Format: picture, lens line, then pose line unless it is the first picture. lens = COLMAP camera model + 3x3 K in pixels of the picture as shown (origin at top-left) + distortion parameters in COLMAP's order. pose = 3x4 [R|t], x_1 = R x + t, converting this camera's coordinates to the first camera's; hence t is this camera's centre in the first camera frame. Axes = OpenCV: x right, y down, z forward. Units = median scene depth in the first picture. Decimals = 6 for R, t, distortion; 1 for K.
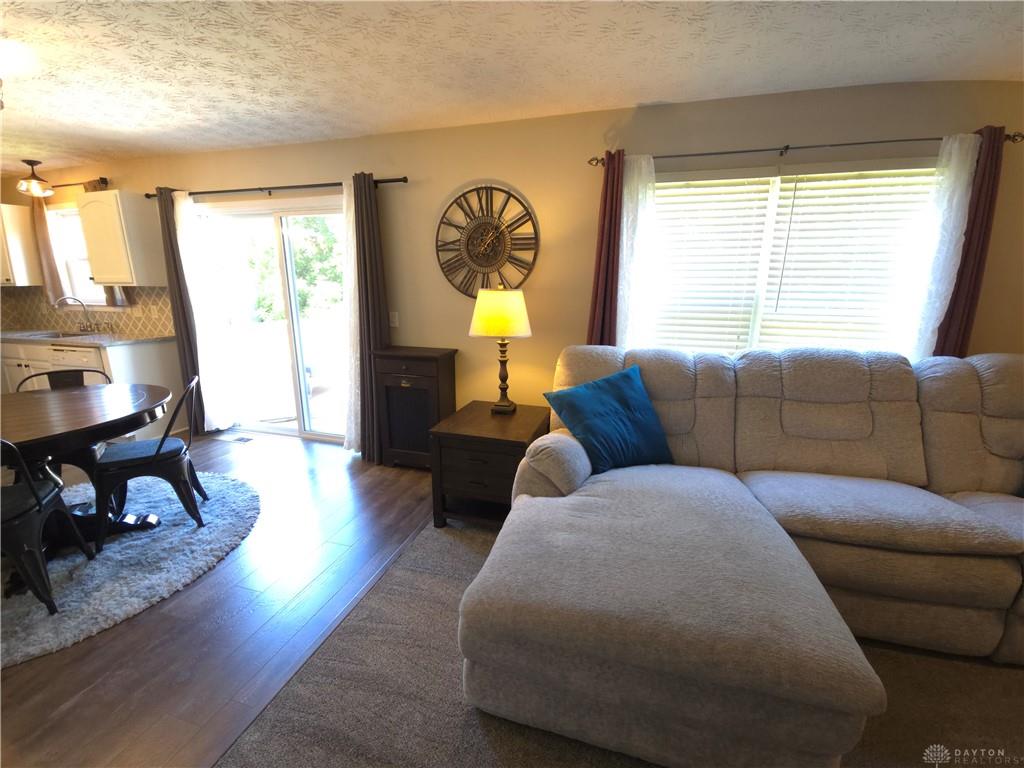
lens RADIAL K [[414.9, 0, 514.0], [0, 414.9, 387.3], [0, 0, 1]] dist [0.010534, -0.007581]
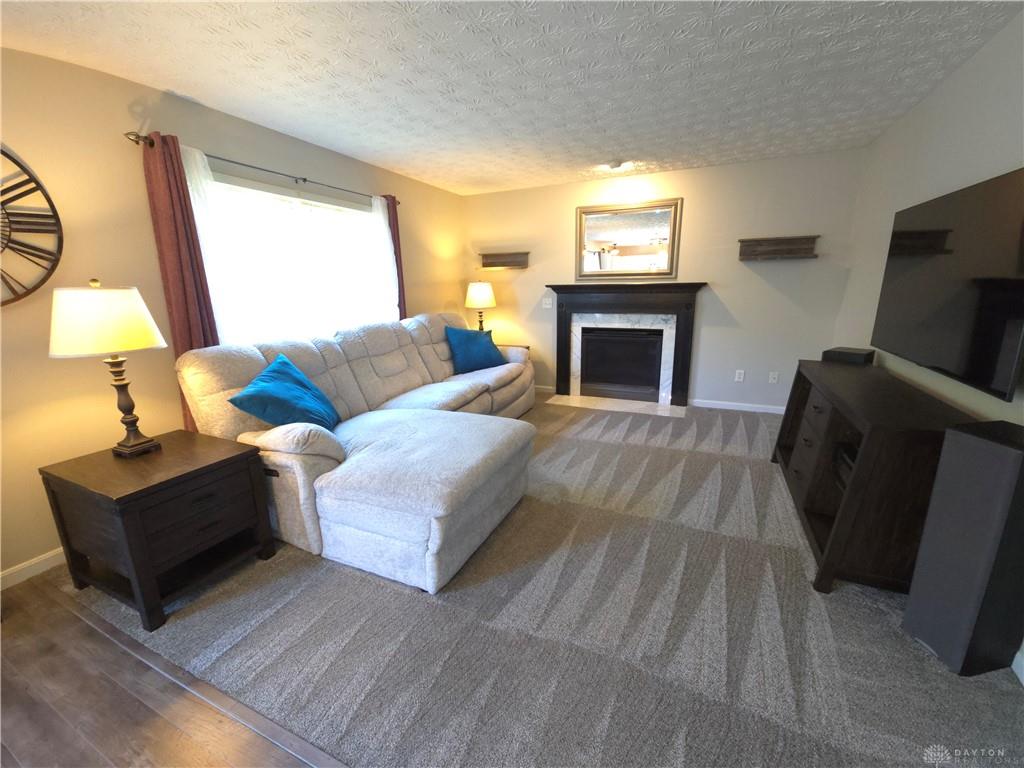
lens RADIAL K [[414.9, 0, 515.9], [0, 414.9, 383.8], [0, 0, 1]] dist [0.010534, -0.007581]
pose [[0.151828, -0.246793, 0.957101, -0.505196], [0.244233, 0.947667, 0.205617, -0.038825], [-0.957757, 0.202537, 0.204157, 0.144605]]
